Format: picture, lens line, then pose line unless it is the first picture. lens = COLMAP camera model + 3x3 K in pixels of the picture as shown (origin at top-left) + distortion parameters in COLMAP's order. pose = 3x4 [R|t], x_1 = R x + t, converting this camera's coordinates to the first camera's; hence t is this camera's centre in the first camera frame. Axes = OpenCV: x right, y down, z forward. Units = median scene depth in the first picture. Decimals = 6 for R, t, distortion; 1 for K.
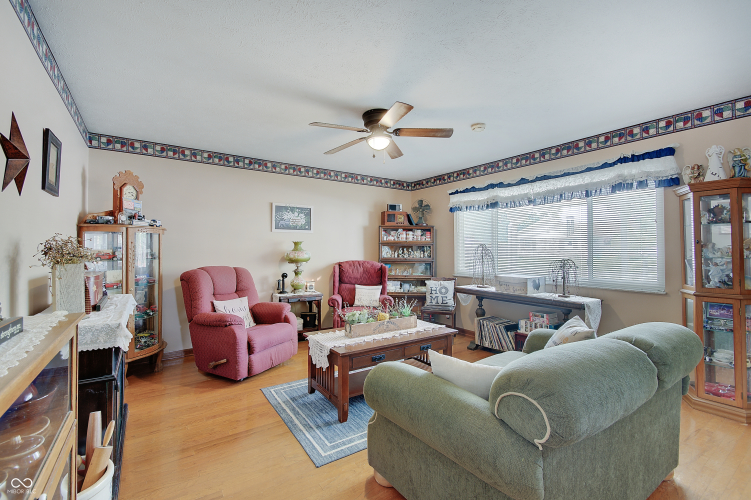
lens RADIAL K [[327.7, 0, 367.7], [0, 327.7, 244.2], [0, 0, 1]] dist [0.011376, -0.009097]
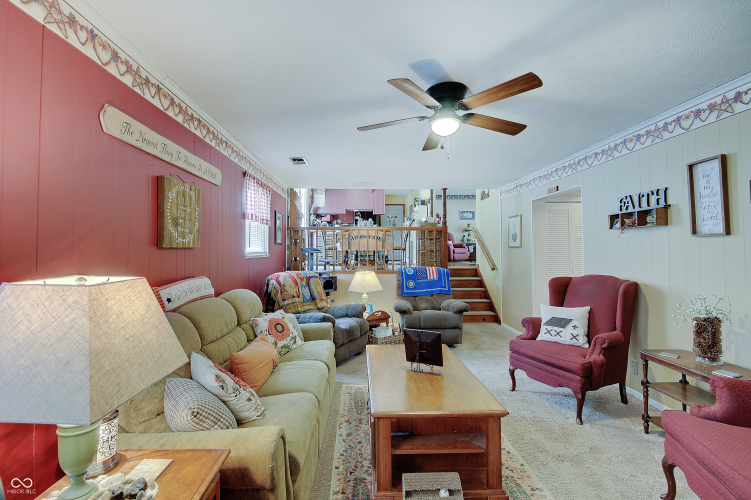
lens RADIAL K [[327.7, 0, 374.8], [0, 327.7, 247.3], [0, 0, 1]] dist [0.011376, -0.009097]
pose [[0.859948, -0.010370, -0.510276, 0.701569], [0.014589, 0.999884, 0.004267, 0.229271], [0.510173, -0.011114, 0.860000, -2.437780]]
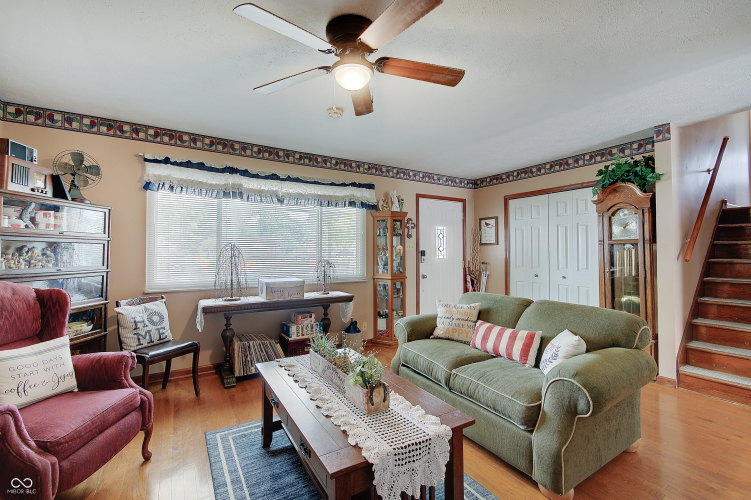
lens RADIAL K [[327.7, 0, 374.8], [0, 327.7, 245.0], [0, 0, 1]] dist [0.011376, -0.009097]
pose [[0.025424, 0.015251, 0.999560, -0.545092], [-0.022077, 0.999648, -0.014691, 0.008610], [-0.999433, -0.021694, 0.025751, 0.865836]]
